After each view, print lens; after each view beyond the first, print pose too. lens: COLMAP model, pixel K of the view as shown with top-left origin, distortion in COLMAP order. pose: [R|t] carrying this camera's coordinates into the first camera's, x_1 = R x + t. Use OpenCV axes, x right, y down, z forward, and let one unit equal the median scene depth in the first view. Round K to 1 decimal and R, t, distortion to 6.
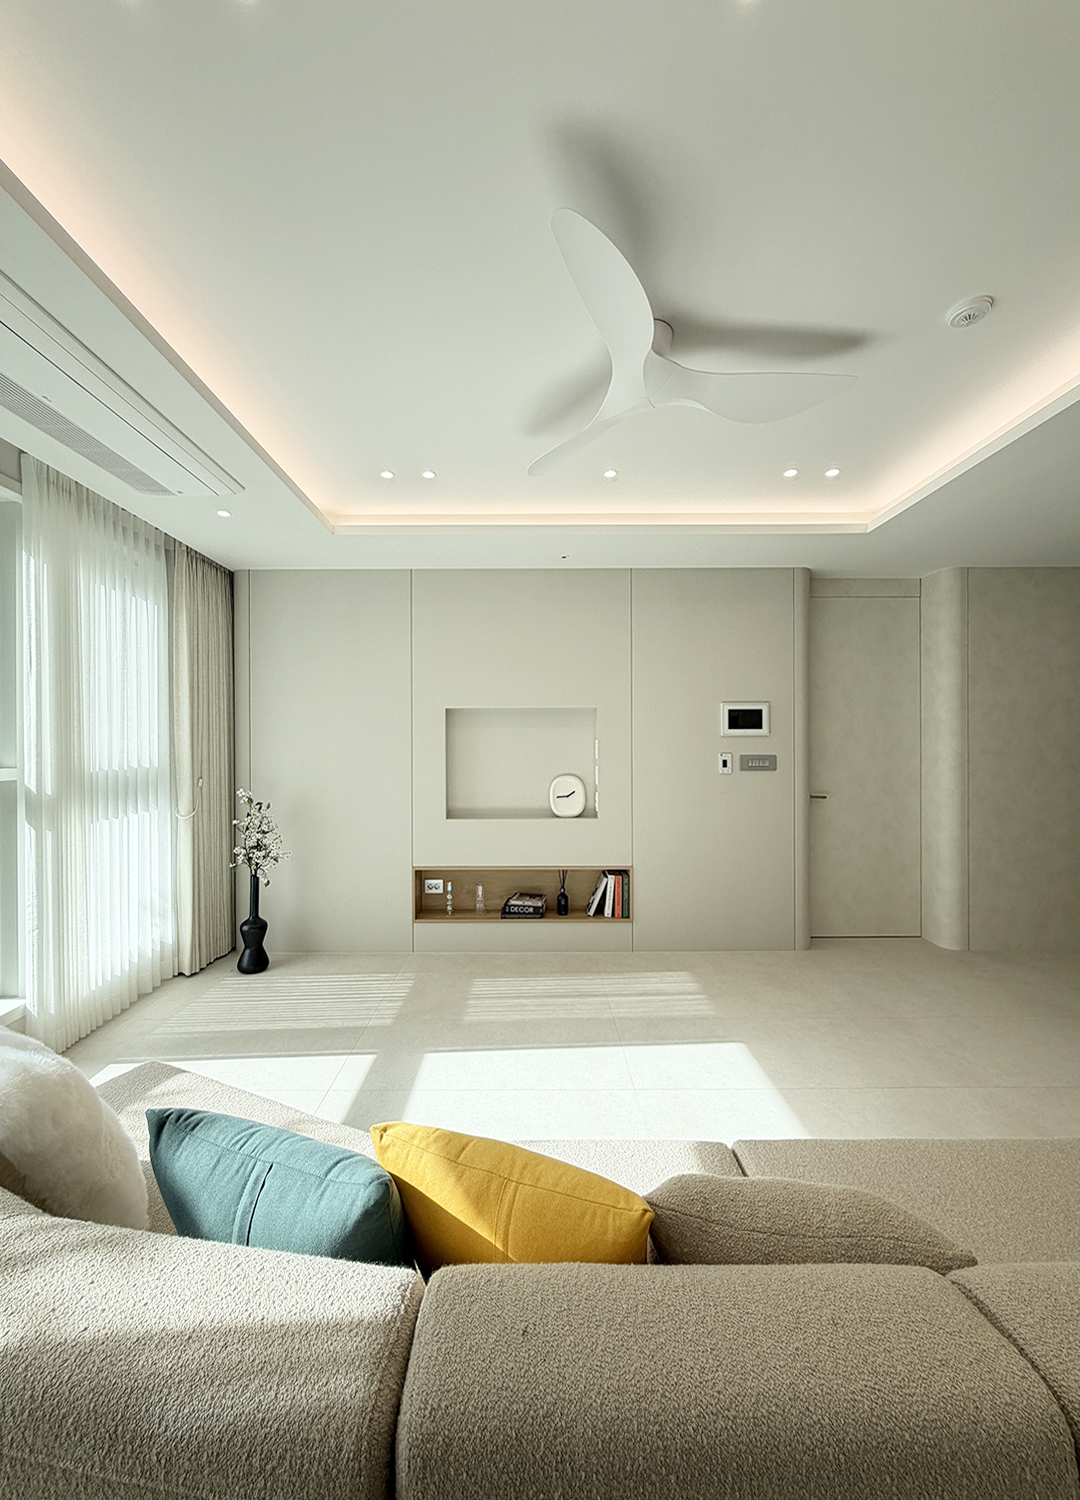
lens RADIAL K [[612.9, 0, 540.0], [0, 612.9, 750.0], [0, 0, 1]] dist [0.000000, 0.000178]
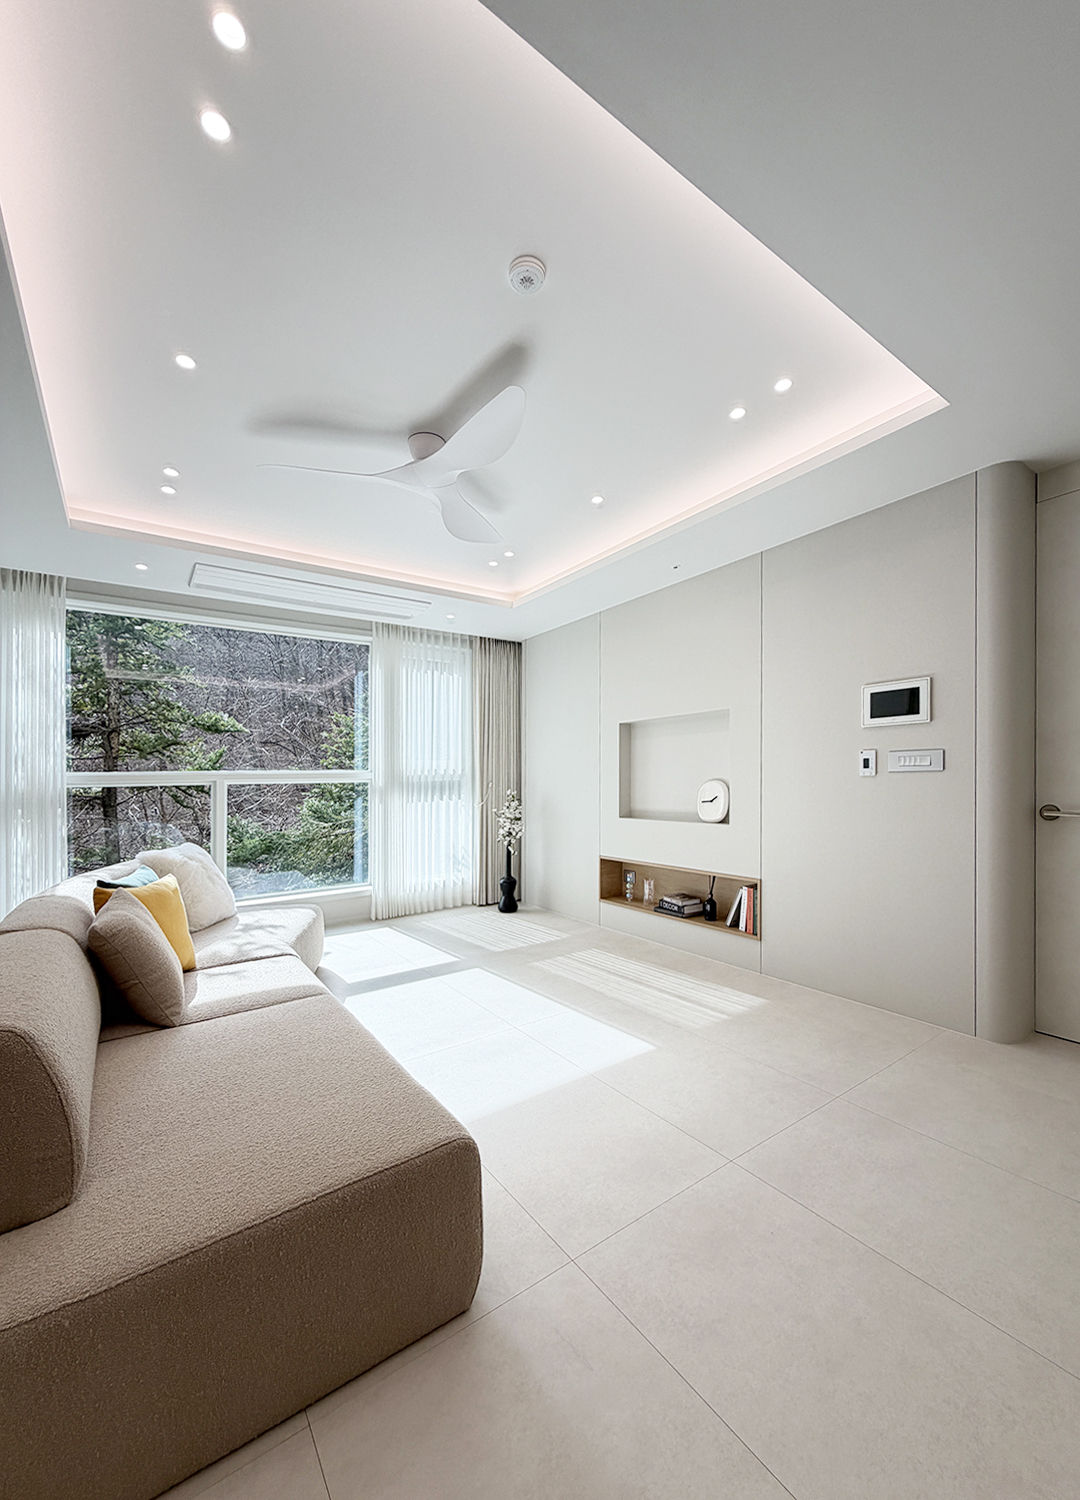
lens RADIAL K [[598.0, 0, 530.5], [0, 598.0, 789.4], [0, 0, 1]] dist [0.001074, 0.000026]
pose [[0.554596, 0.006813, -0.832092, 0.698173], [0.007221, 0.999889, 0.013000, 0.042210], [0.832088, -0.013219, 0.554486, 0.227015]]
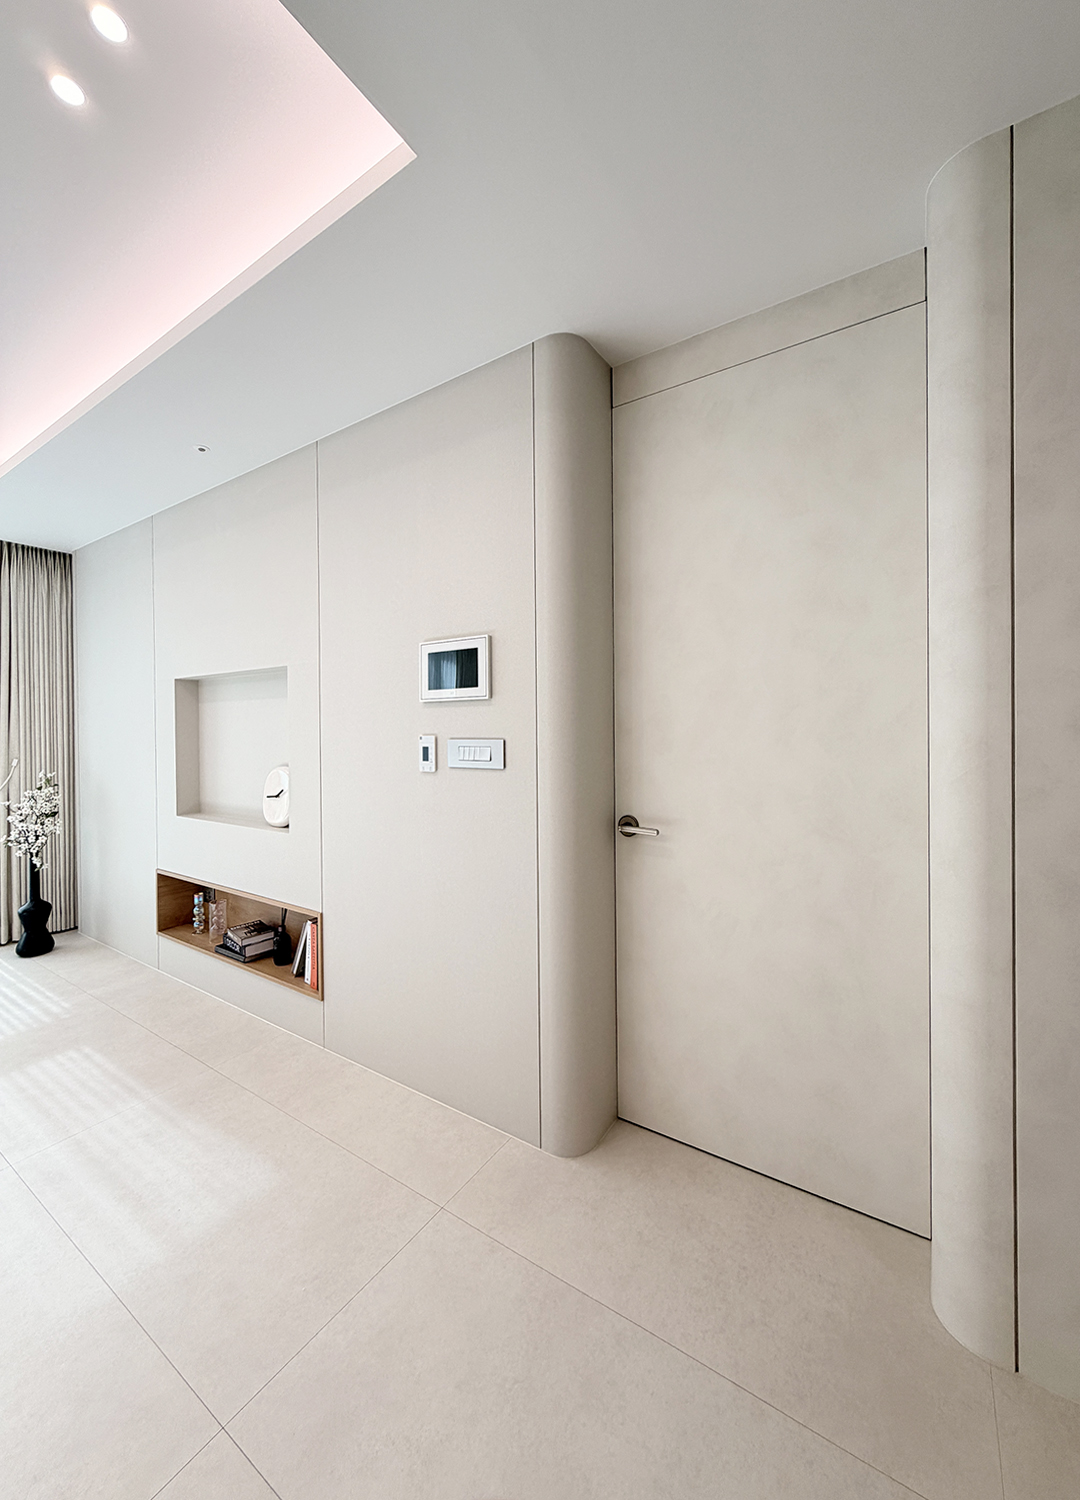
lens RADIAL K [[601.1, 0, 531.5], [0, 601.1, 737.8], [0, 0, 1]] dist [0.000503, 0.000360]
pose [[0.813366, 0.003588, -0.581741, 0.687295], [0.000937, 0.999972, 0.007478, 0.004089], [0.581751, -0.006627, 0.813340, 0.625600]]
